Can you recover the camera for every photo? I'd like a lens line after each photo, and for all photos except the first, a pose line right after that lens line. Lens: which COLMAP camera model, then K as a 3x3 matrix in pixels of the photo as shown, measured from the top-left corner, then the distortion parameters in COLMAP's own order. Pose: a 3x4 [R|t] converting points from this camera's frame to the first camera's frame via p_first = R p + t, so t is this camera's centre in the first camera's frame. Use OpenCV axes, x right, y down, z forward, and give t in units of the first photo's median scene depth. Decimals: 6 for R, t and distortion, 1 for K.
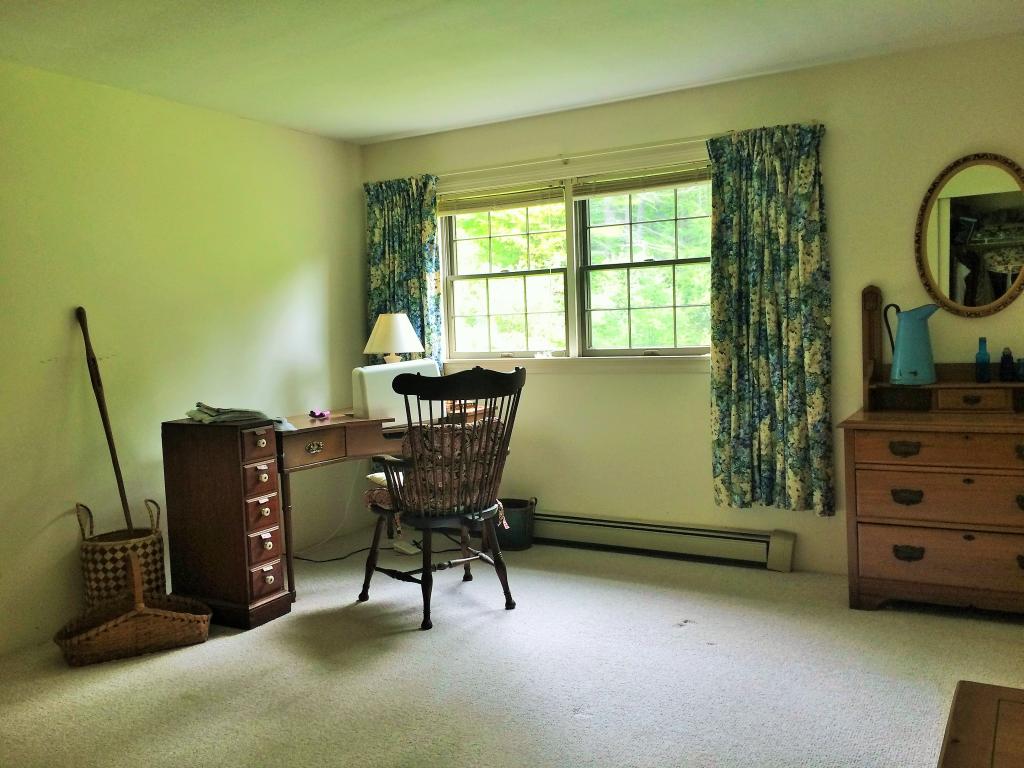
lens RADIAL K [[868.6, 0, 511.4], [0, 868.6, 384.0], [0, 0, 1]] dist [0.059219, -0.040153]
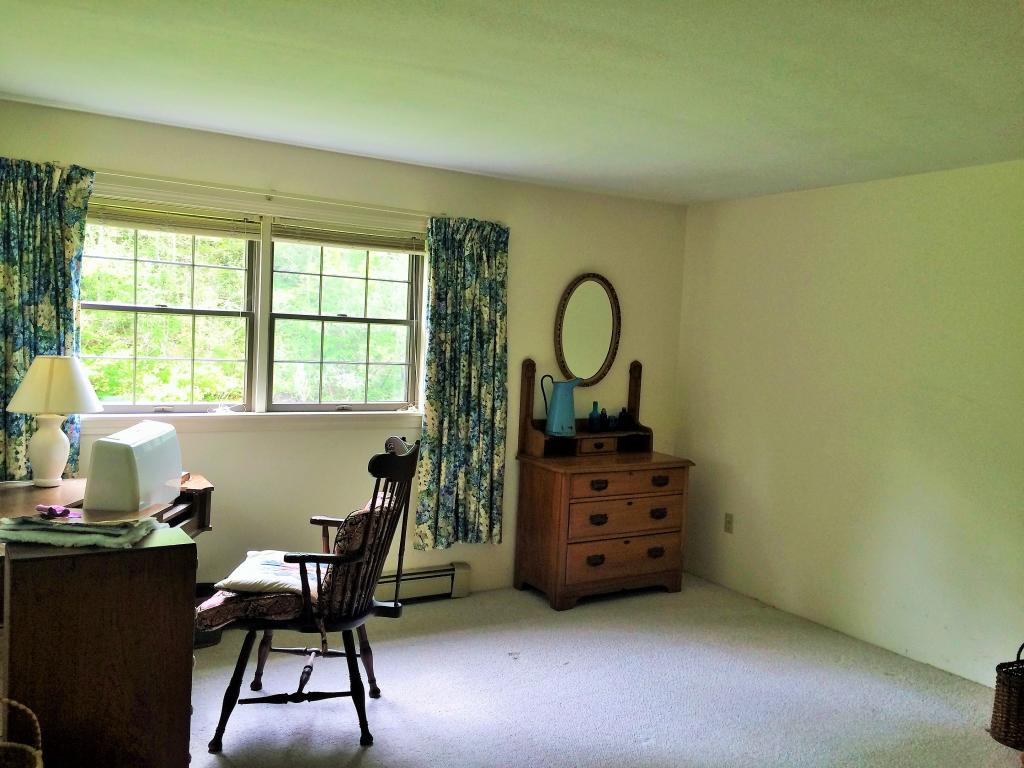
lens RADIAL K [[868.6, 0, 510.7], [0, 868.6, 384.2], [0, 0, 1]] dist [0.059219, -0.040153]
pose [[0.479322, 0.005964, 0.877619, -0.698565], [-0.003516, 0.999982, -0.004875, -0.066160], [-0.877632, -0.000749, 0.479334, 0.394948]]
